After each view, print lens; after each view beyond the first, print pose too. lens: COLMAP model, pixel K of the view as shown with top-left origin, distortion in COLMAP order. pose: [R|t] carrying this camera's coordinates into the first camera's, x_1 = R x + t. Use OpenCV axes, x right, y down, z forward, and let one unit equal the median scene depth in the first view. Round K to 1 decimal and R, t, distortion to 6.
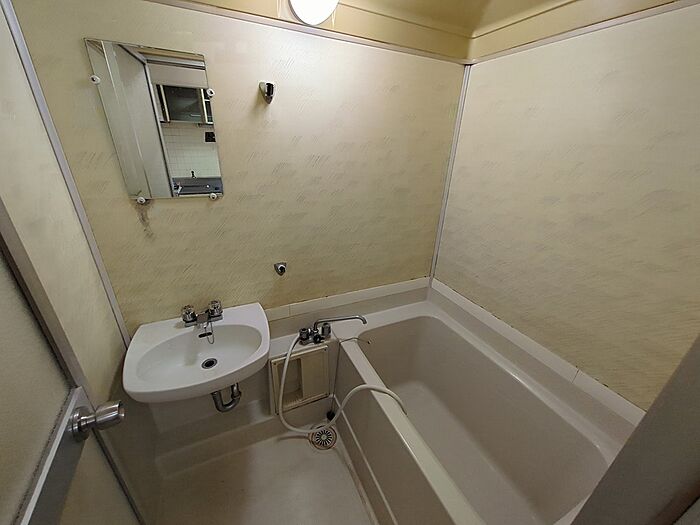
lens RADIAL K [[274.6, 0, 349.5], [0, 274.6, 262.5], [0, 0, 1]] dist [-0.001407, -0.000007]
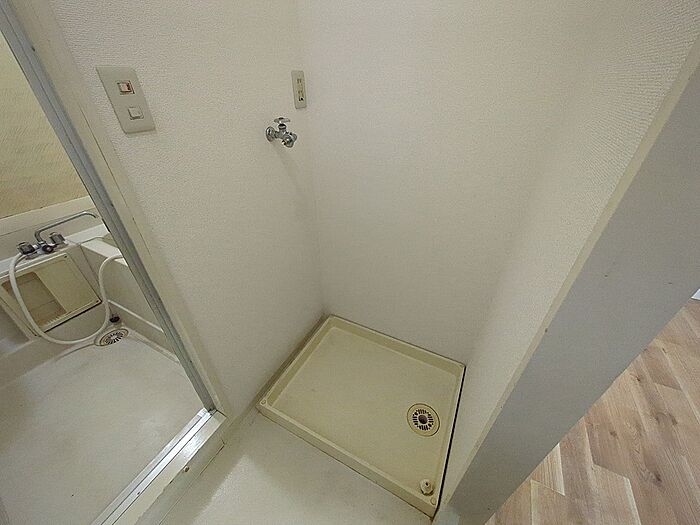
lens RADIAL K [[274.6, 0, 349.5], [0, 274.6, 262.5], [0, 0, 1]] dist [-0.001407, -0.000007]
pose [[0.790188, -0.375742, 0.484170, 0.236744], [0.276935, 0.923668, 0.264847, 0.358034], [-0.546726, -0.075195, 0.833928, -0.390870]]
